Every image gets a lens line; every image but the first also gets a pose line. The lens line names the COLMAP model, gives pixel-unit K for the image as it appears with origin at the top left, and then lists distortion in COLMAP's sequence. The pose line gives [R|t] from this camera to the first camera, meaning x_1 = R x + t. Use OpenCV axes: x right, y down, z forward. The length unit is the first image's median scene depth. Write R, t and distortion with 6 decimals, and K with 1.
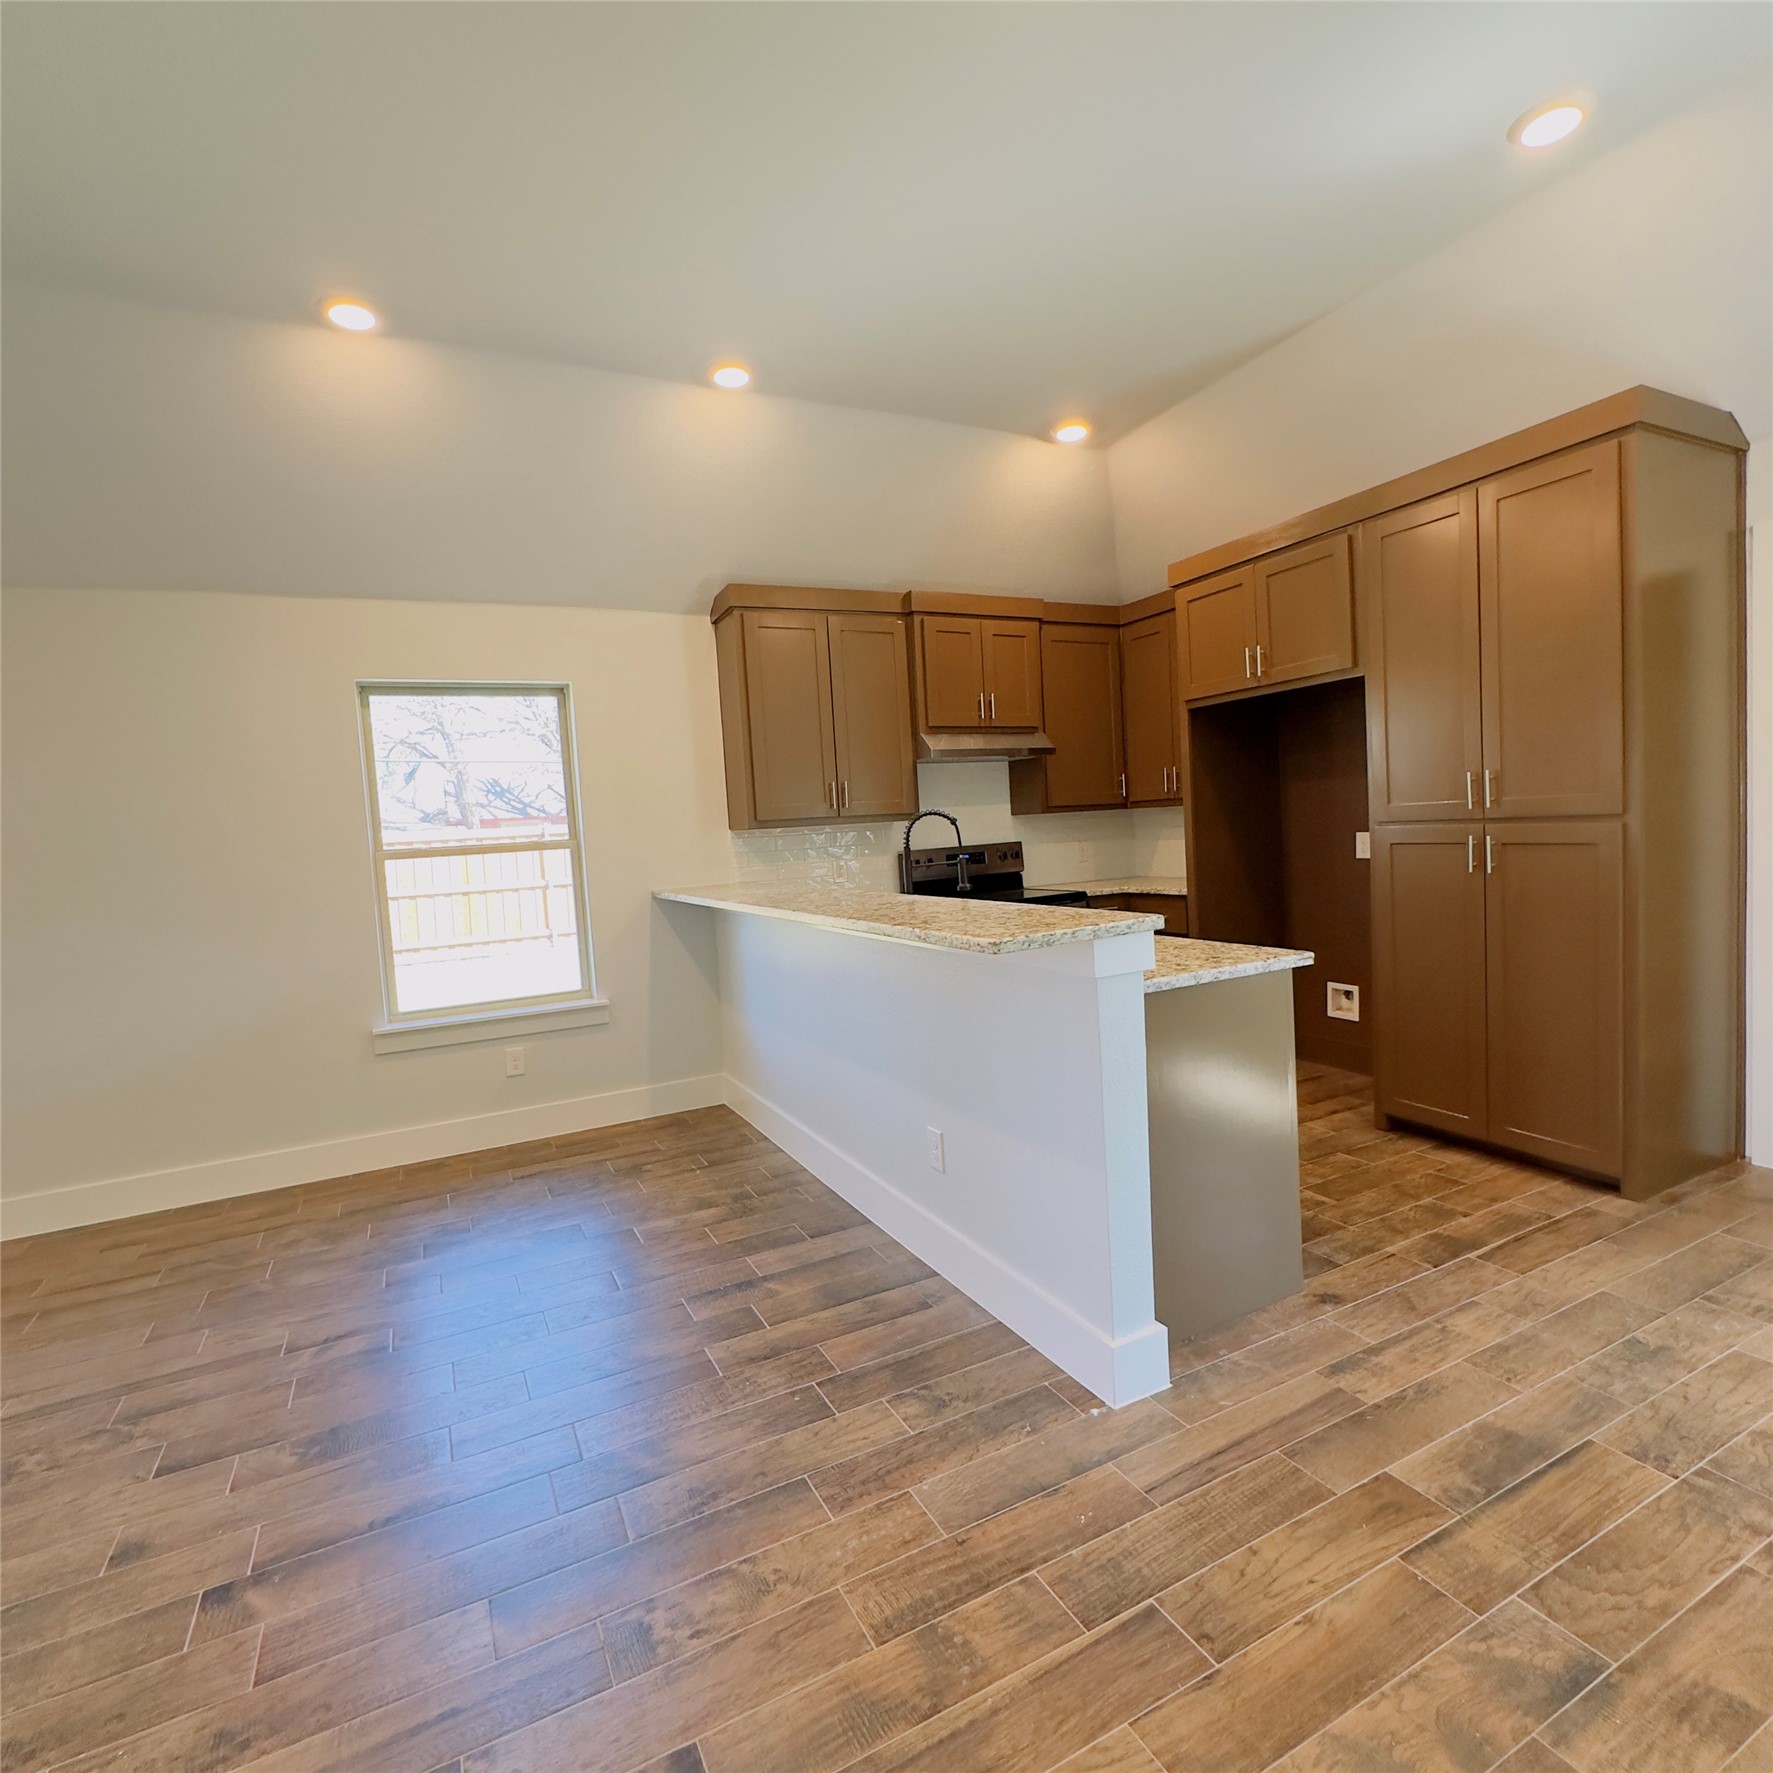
lens RADIAL K [[944.4, 0, 883.6], [0, 944.4, 887.3], [0, 0, 1]] dist [-0.005200, 0.001715]
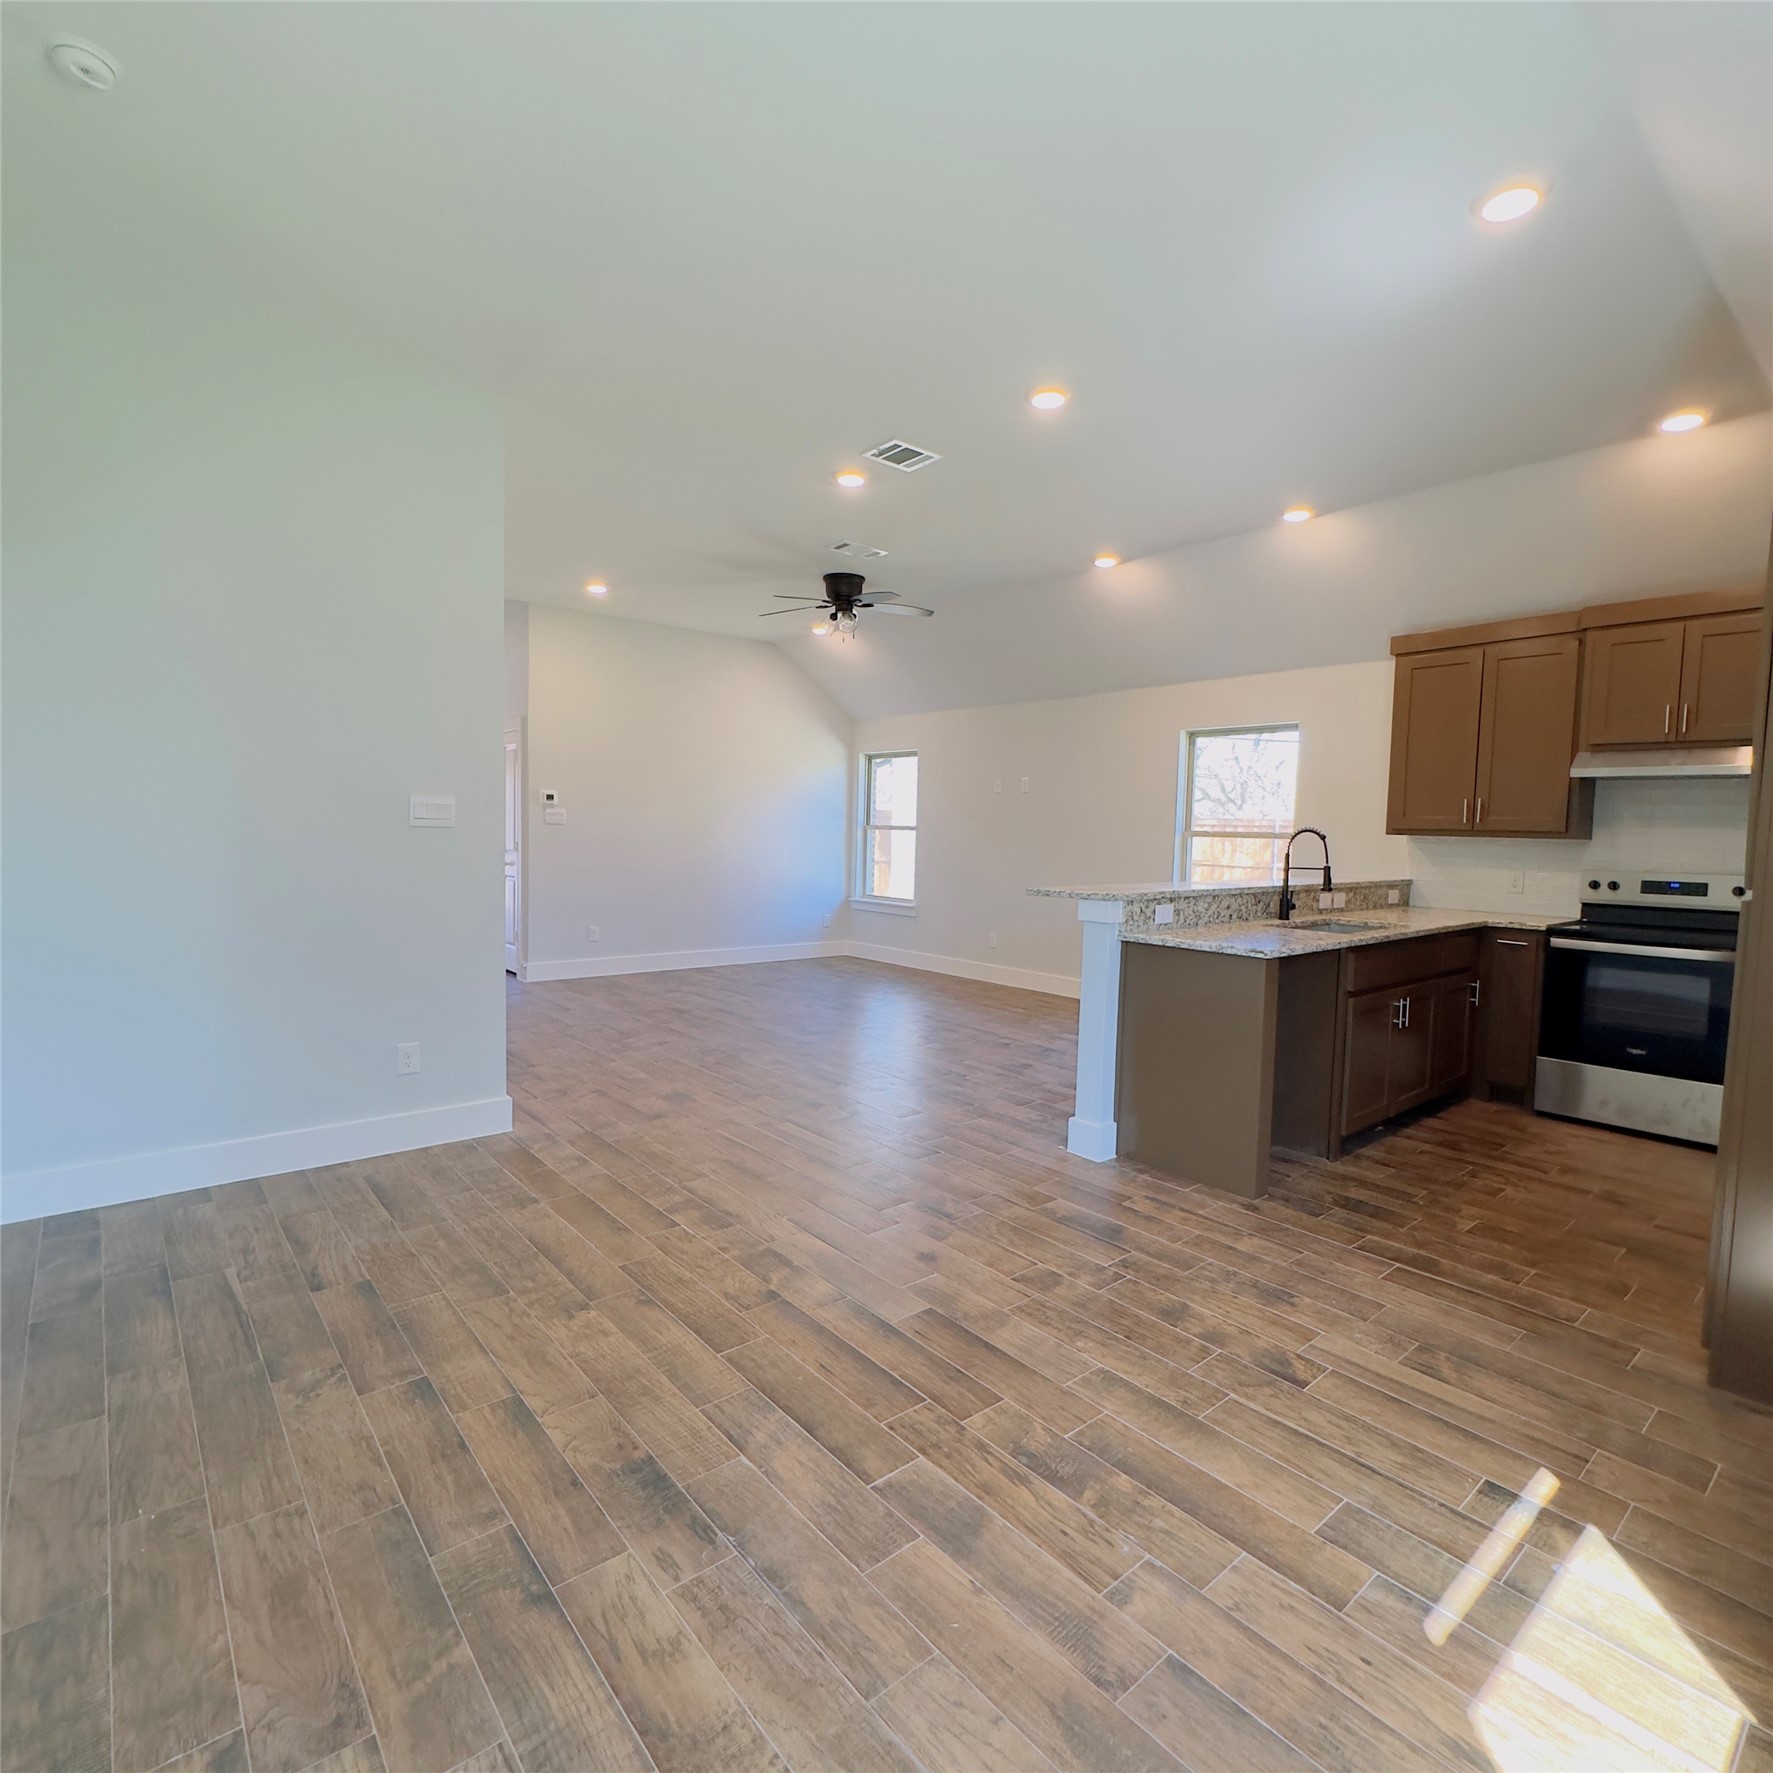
lens RADIAL K [[944.4, 0, 880.0], [0, 944.4, 878.5], [0, 0, 1]] dist [-0.005200, 0.001715]
pose [[0.223594, 0.119695, -0.967305, 1.245498], [-0.096522, 0.990272, 0.100226, -0.088331], [0.969891, 0.070956, 0.232972, 0.105854]]
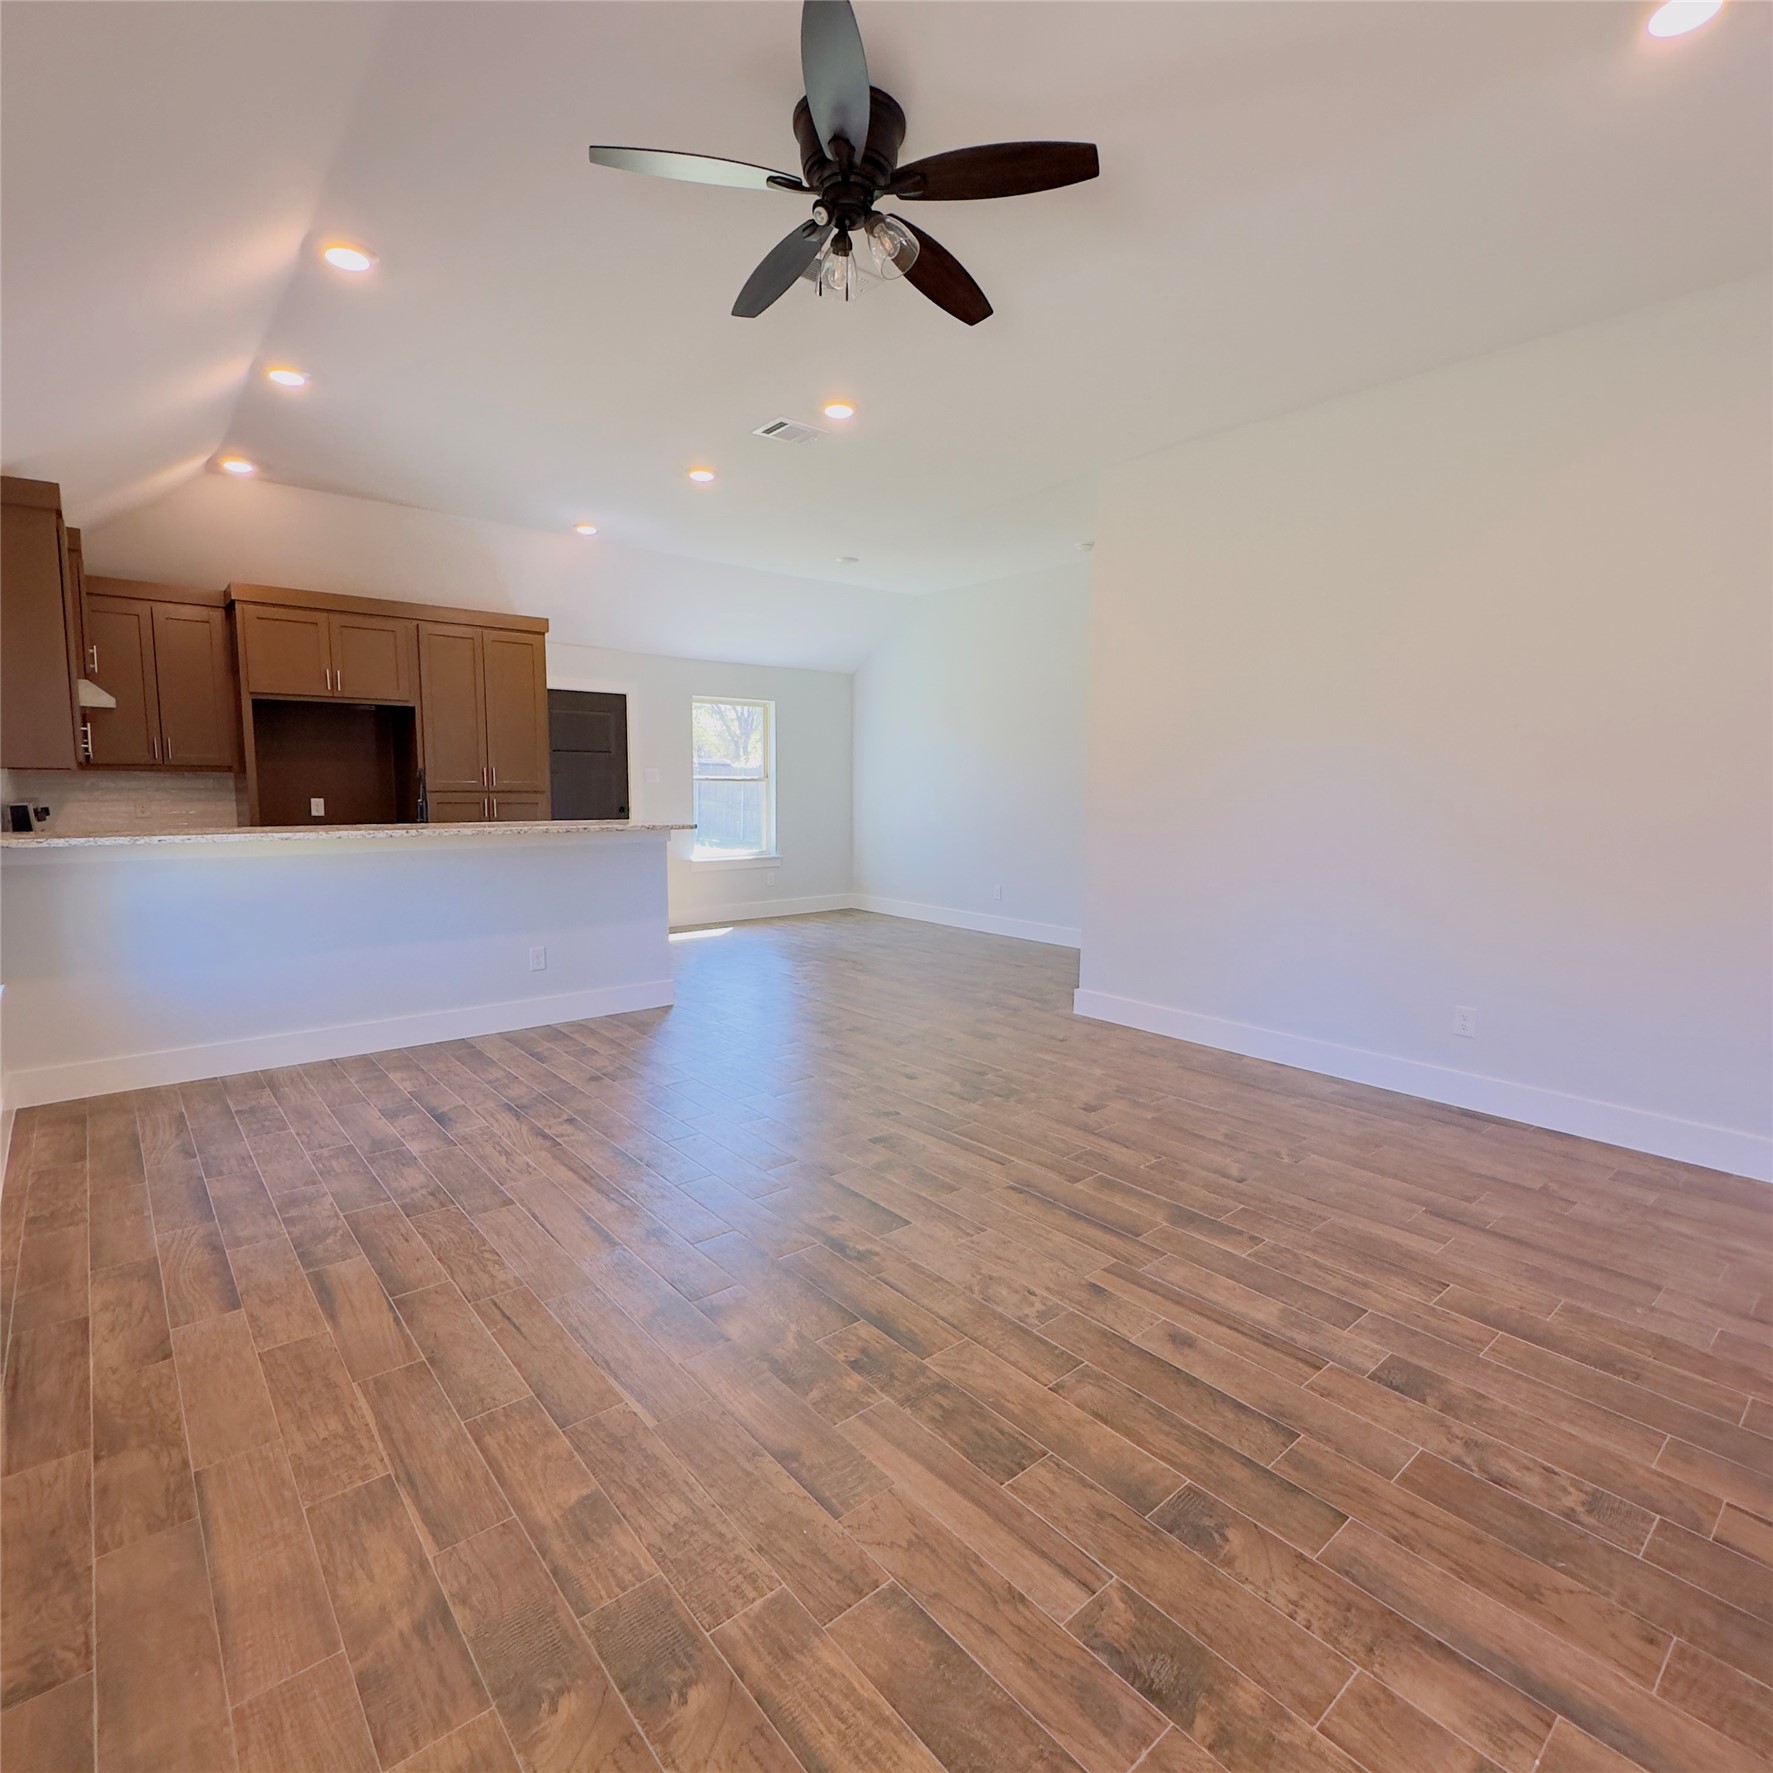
lens RADIAL K [[944.4, 0, 882.6], [0, 944.4, 885.8], [0, 0, 1]] dist [-0.005200, 0.001715]
pose [[-0.231721, -0.053473, 0.971311, -1.613513], [0.063922, 0.995493, 0.070054, 0.045504], [-0.970680, 0.078321, -0.227259, 0.657104]]
